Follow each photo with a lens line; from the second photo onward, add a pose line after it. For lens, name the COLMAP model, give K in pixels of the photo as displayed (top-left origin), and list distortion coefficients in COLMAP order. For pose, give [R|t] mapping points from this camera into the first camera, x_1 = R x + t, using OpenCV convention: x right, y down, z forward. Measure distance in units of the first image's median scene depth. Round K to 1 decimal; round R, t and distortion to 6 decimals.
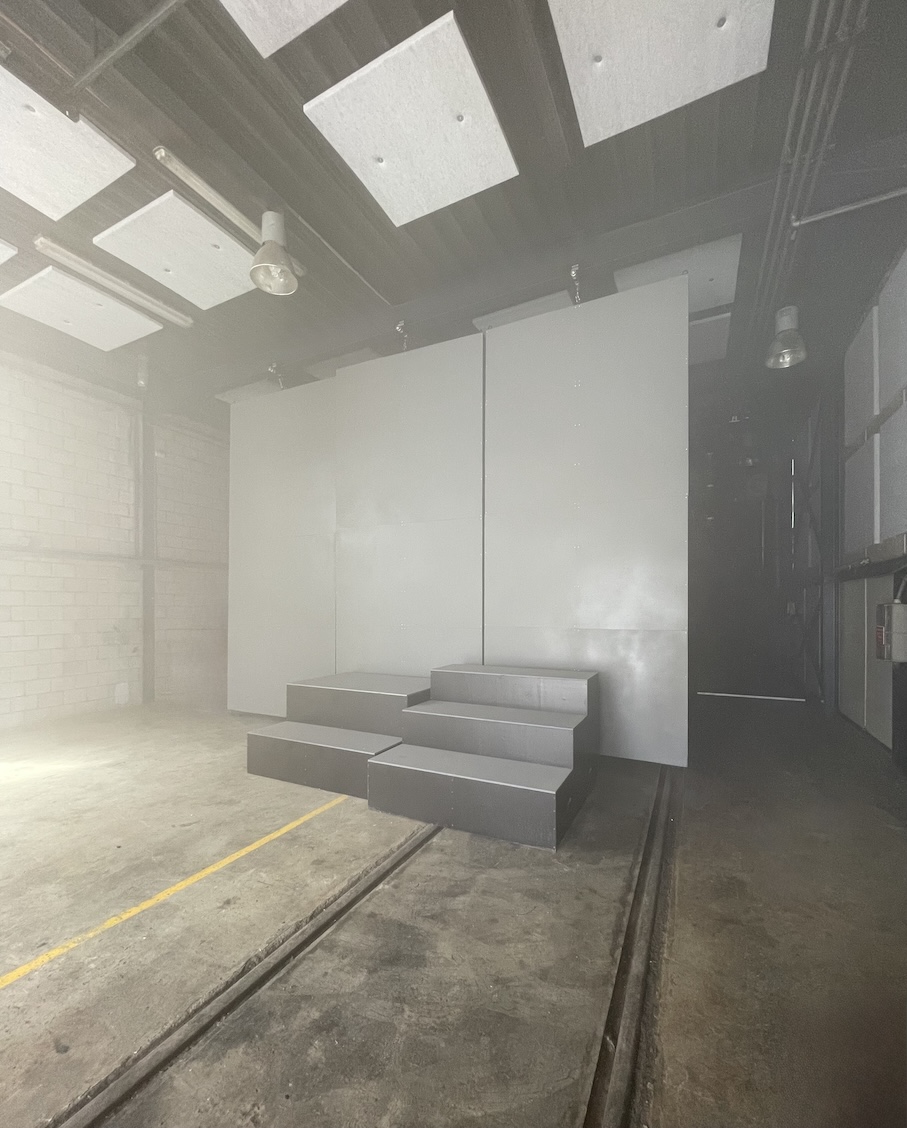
lens RADIAL K [[488.6, 0, 453.2], [0, 488.6, 604.2], [0, 0, 1]] dist [0.000569, 0.000108]
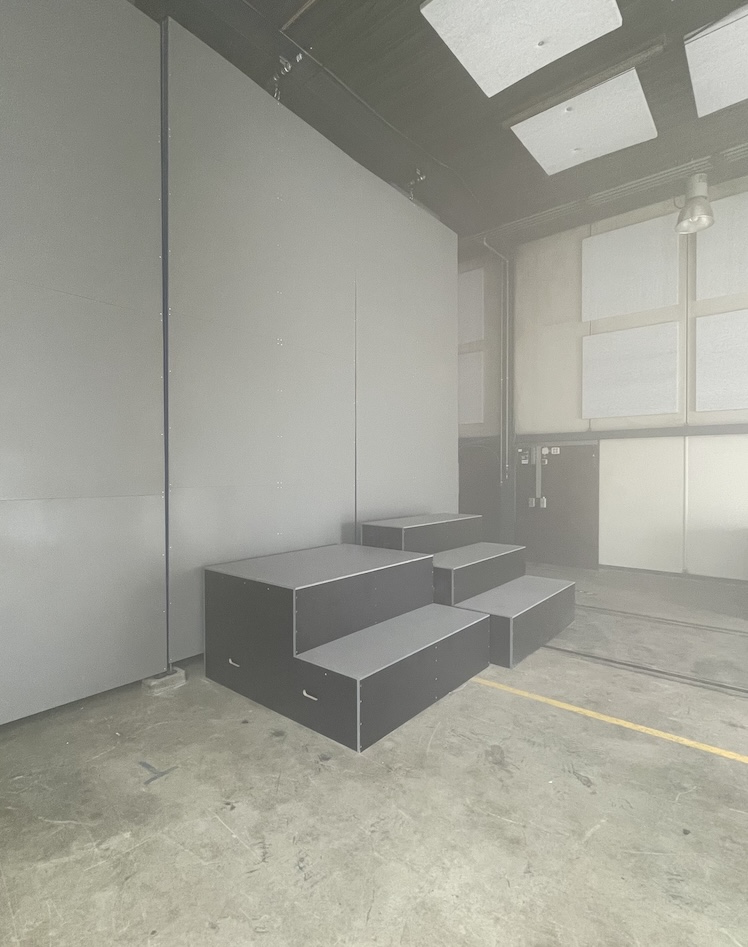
lens RADIAL K [[486.3, 0, 374.0], [0, 486.3, 473.5], [0, 0, 1]] dist [-0.000444, 0.000107]
pose [[0.223702, -0.007857, 0.974626, -1.252408], [-0.004798, 0.999947, 0.009163, 0.036407], [-0.974646, -0.006726, 0.223652, 1.145247]]
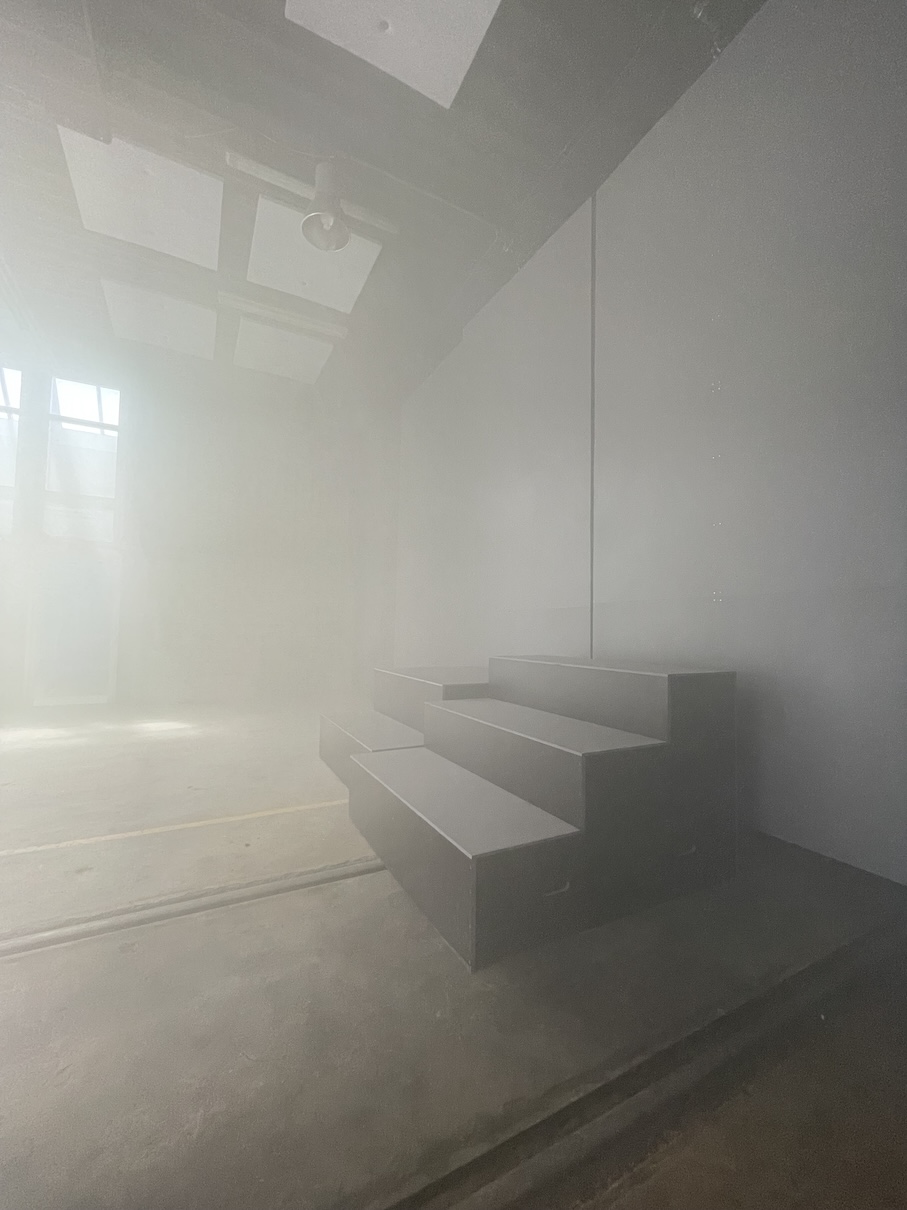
lens RADIAL K [[487.5, 0, 453.5], [0, 487.5, 605.0], [0, 0, 1]] dist [0.000916, 0.000094]
pose [[0.814948, -0.012951, -0.579390, 0.453797], [-0.016633, 0.998816, -0.045722, 0.119217], [0.579296, 0.046898, 0.813767, 0.484896]]
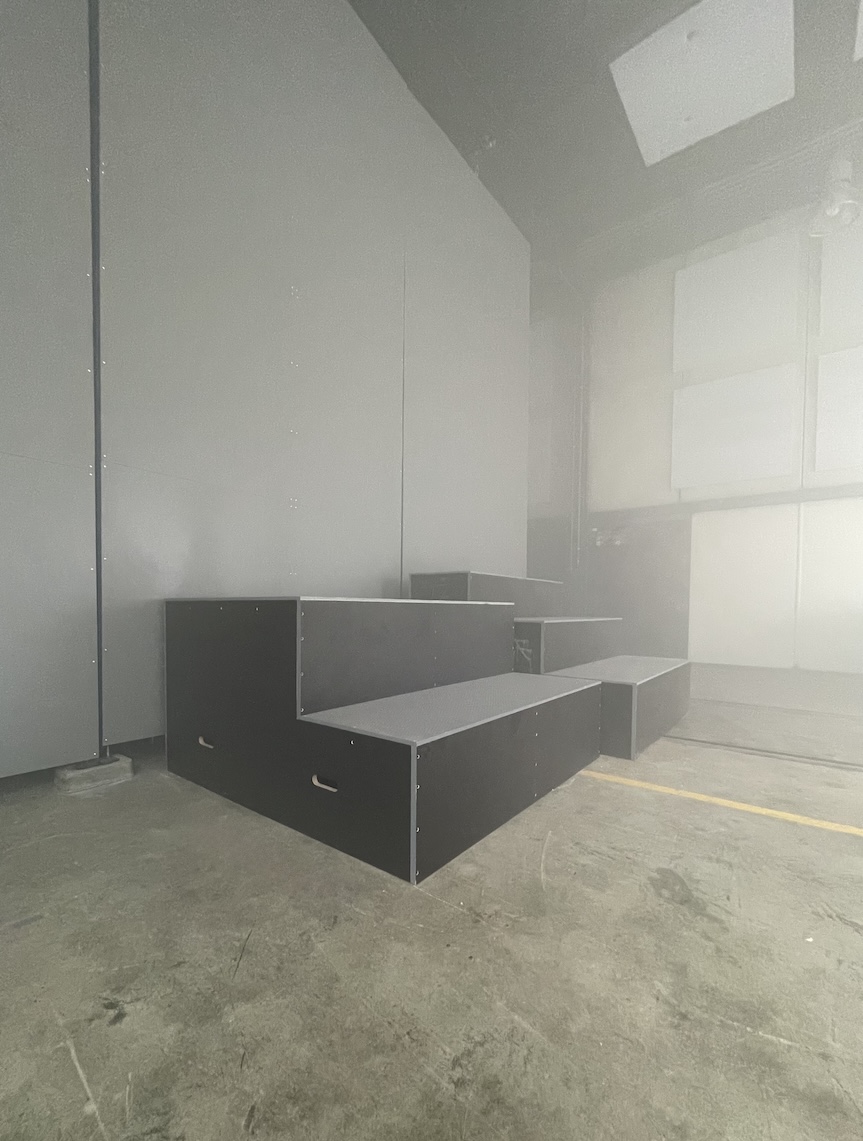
lens RADIAL K [[485.3, 0, 432.3], [0, 485.3, 617.9], [0, 0, 1]] dist [-0.001080, -0.000316]
pose [[0.187650, -0.021288, 0.982005, -0.919531], [-0.015831, 0.999570, 0.024694, 0.241259], [-0.982108, -0.020180, 0.187233, 1.245240]]
